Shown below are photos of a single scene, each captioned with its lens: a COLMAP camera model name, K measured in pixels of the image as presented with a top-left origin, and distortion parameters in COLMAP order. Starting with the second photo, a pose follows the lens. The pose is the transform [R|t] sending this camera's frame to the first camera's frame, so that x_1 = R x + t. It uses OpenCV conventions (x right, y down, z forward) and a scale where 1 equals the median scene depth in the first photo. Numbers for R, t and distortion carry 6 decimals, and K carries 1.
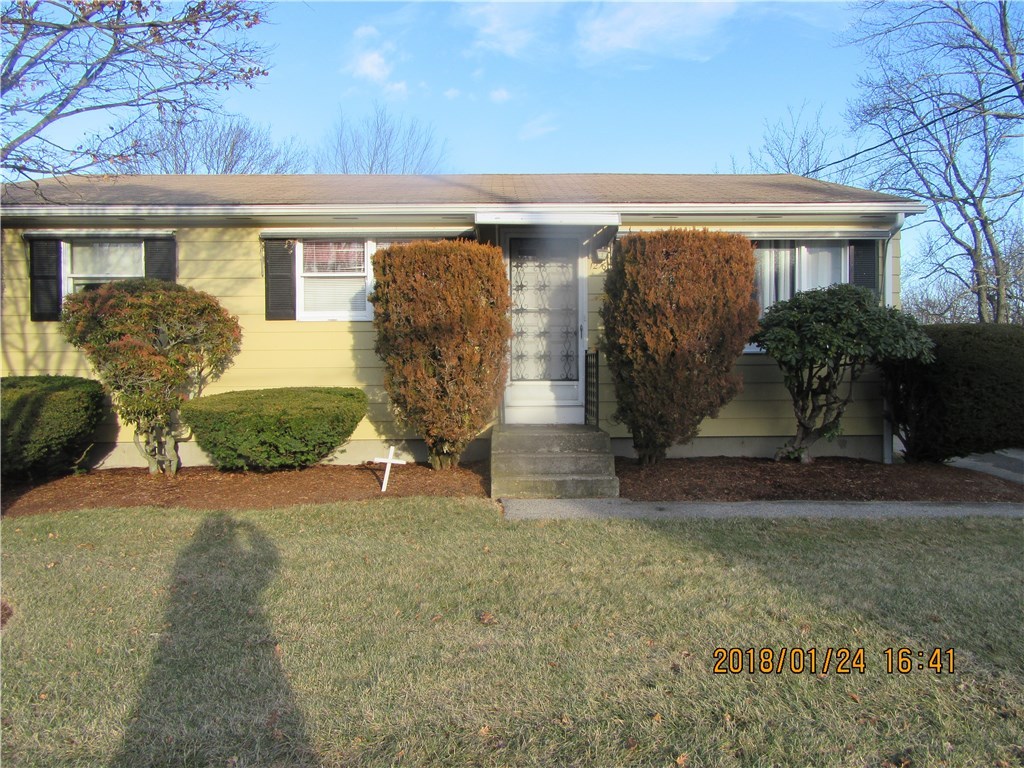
lens RADIAL K [[752.5, 0, 512.0], [0, 752.5, 384.0], [0, 0, 1]] dist [-0.004315, -0.000841]
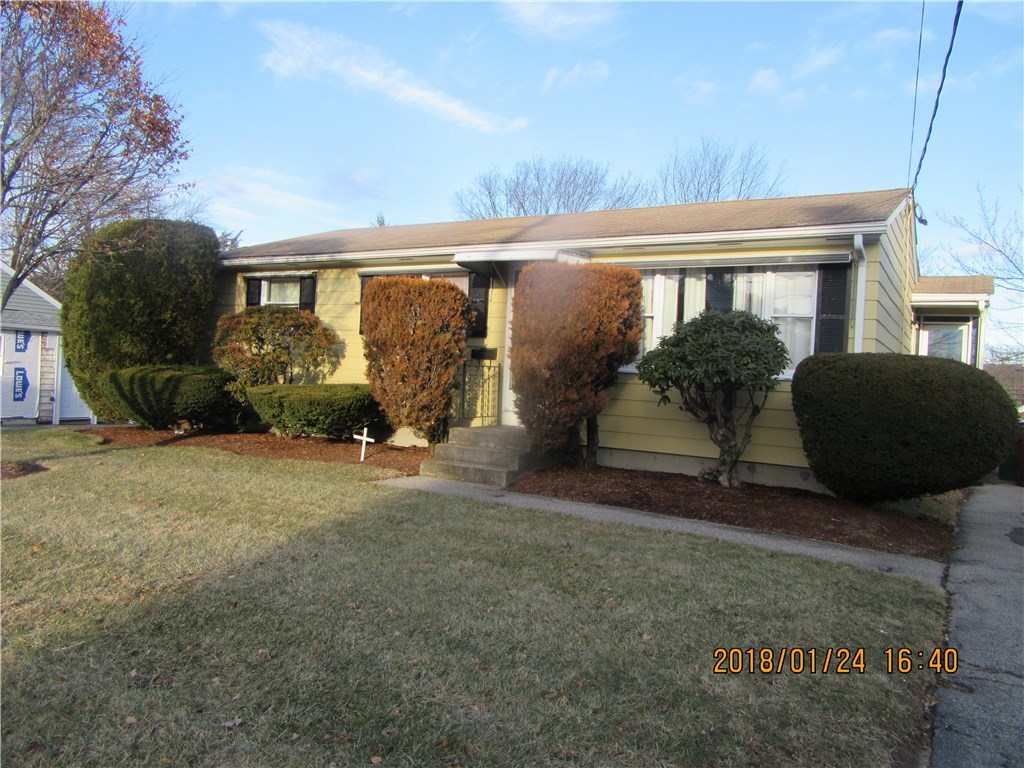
lens RADIAL K [[752.5, 0, 512.0], [0, 752.5, 384.0], [0, 0, 1]] dist [-0.004315, -0.000841]
pose [[0.848109, 0.054268, -0.527035, 0.641237], [-0.070568, 0.997448, -0.010853, -0.000583], [0.525101, 0.046396, 0.849774, -0.017266]]
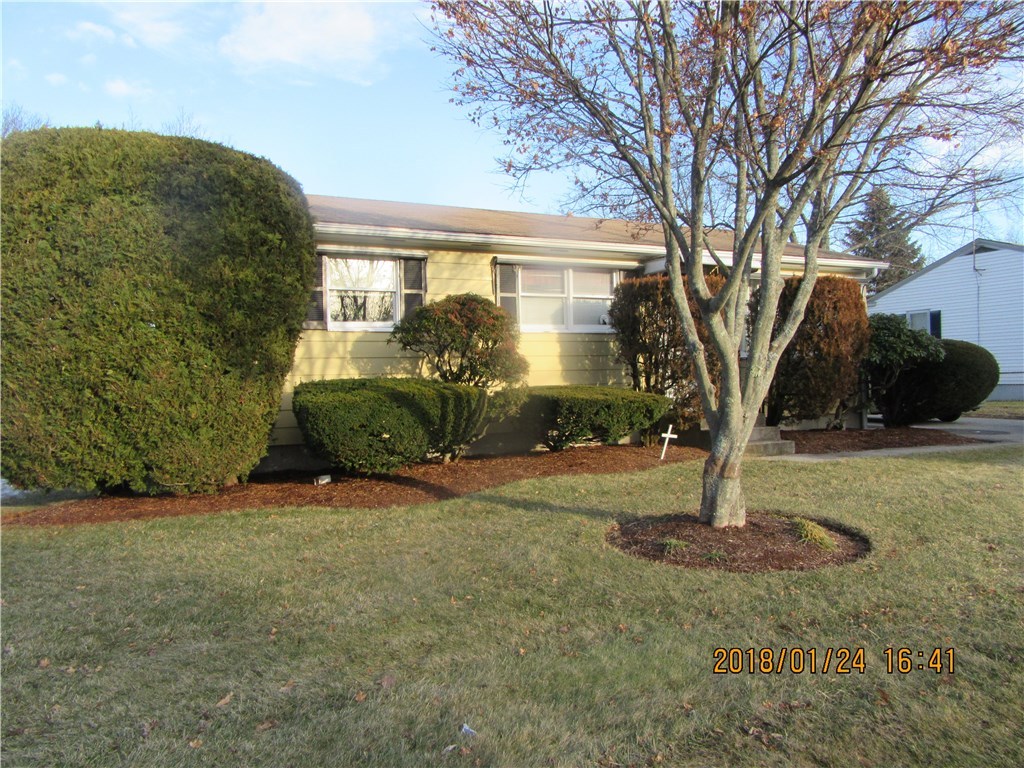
lens RADIAL K [[752.5, 0, 512.0], [0, 752.5, 384.0], [0, 0, 1]] dist [-0.004315, -0.000841]
pose [[0.906219, -0.017560, 0.422443, -0.813810], [0.027809, 0.999449, -0.018111, 0.021094], [-0.421893, 0.028160, 0.906208, -0.089586]]
